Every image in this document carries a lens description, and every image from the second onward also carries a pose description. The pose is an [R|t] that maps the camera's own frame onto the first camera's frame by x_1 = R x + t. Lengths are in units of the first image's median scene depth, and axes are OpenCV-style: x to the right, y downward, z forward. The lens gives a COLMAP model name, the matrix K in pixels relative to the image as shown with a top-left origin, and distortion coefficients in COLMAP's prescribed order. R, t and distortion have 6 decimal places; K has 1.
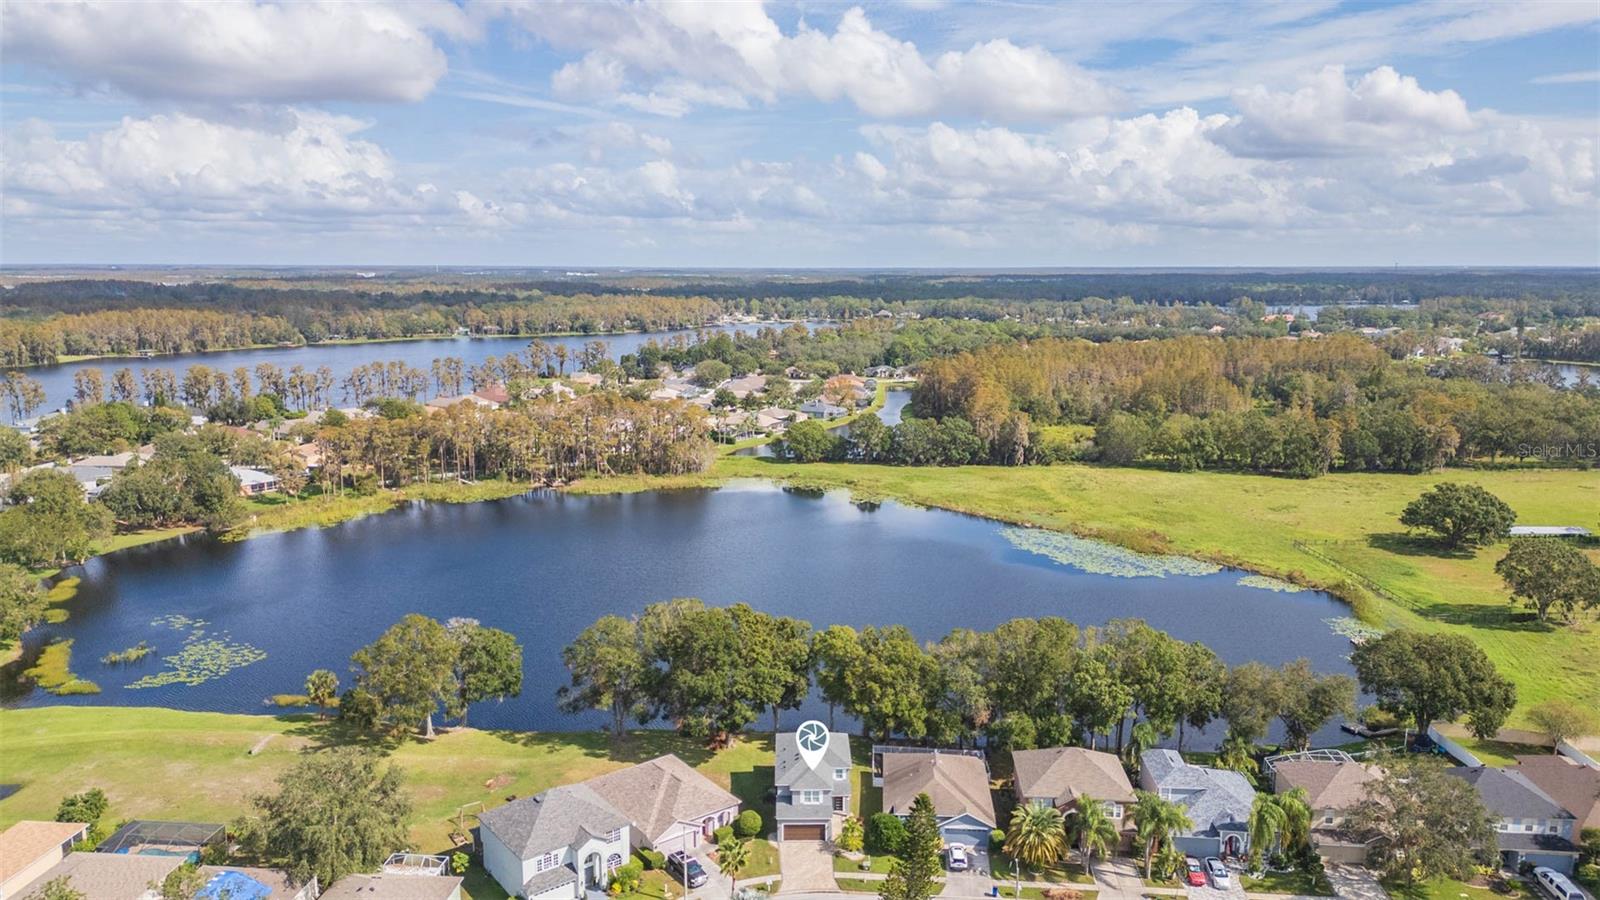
lens RADIAL K [[1149.8, 0, 800.0], [0, 1149.8, 450.0], [0, 0, 1]] dist [0.099370, -0.099651]
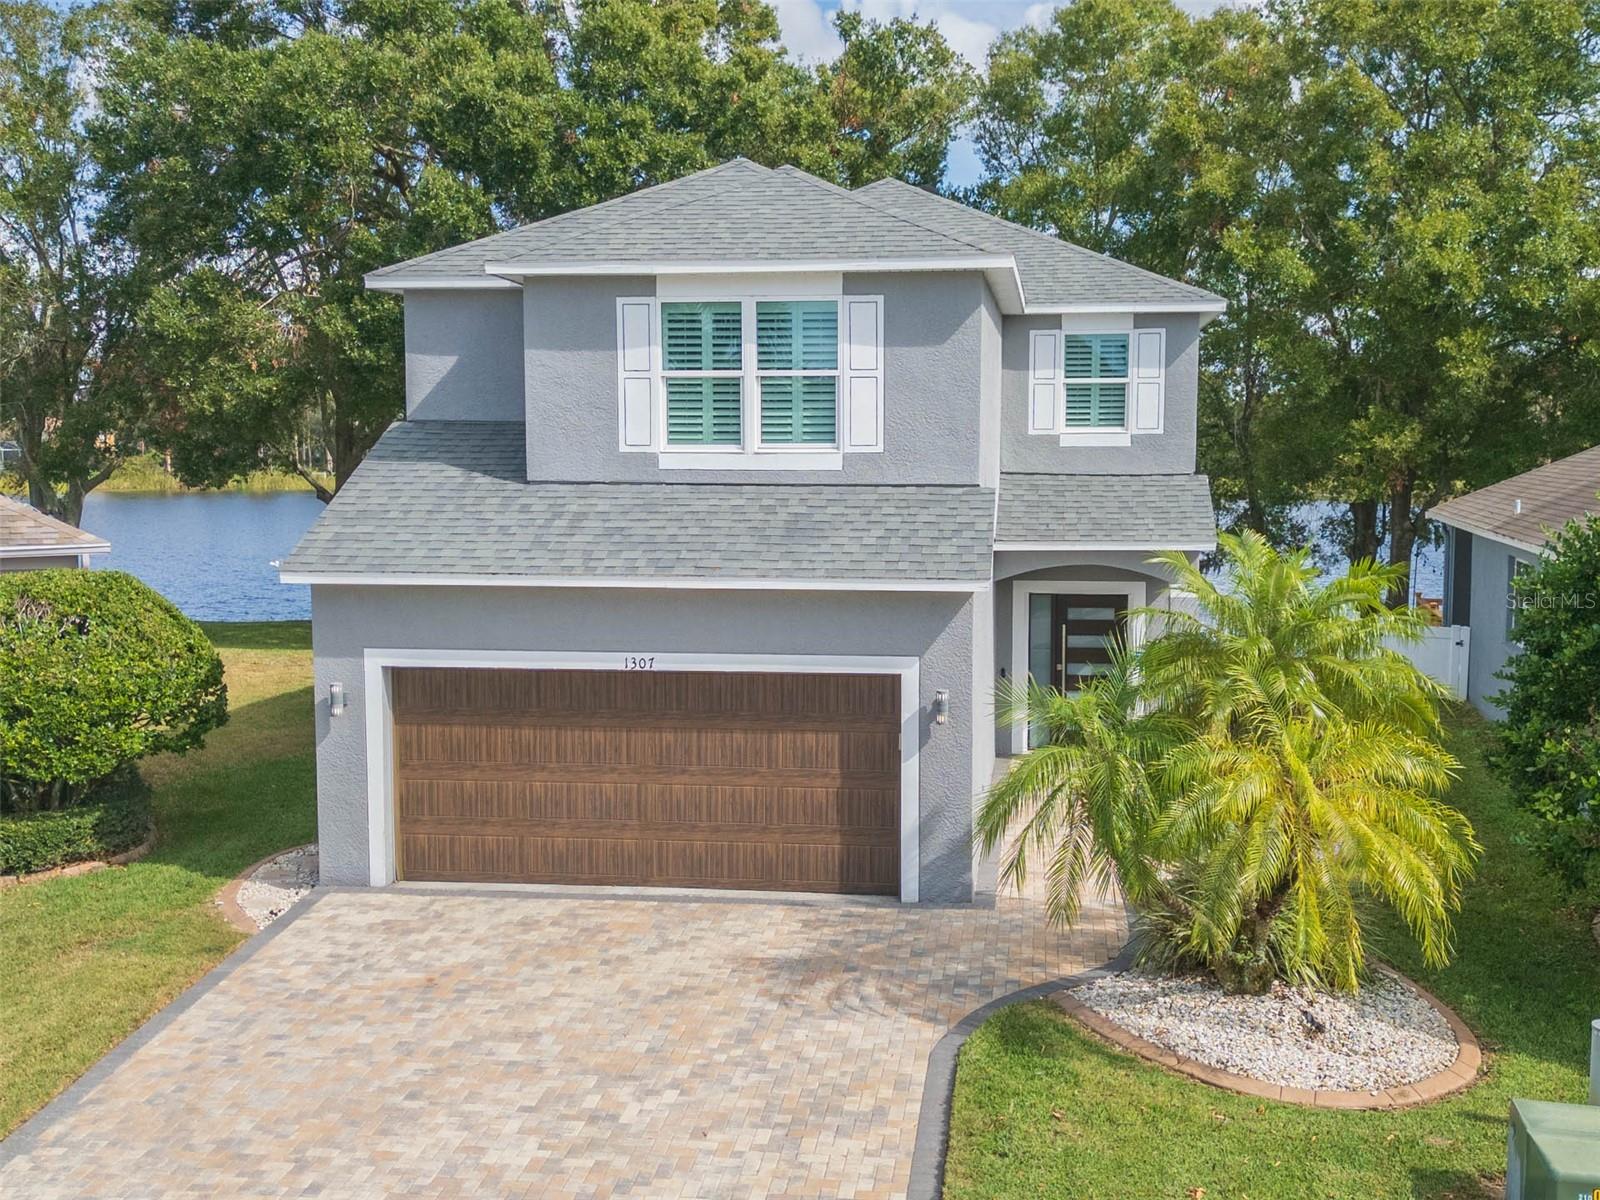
lens RADIAL K [[1728.4, 0, 818.3], [0, 1728.4, 626.7], [0, 0, 1]] dist [0.083695, -0.065054]
pose [[0.989265, 0.011499, -0.145677, 0.029251], [-0.017950, 0.998912, -0.043049, 0.283112], [0.145024, 0.045202, 0.988395, 0.772140]]
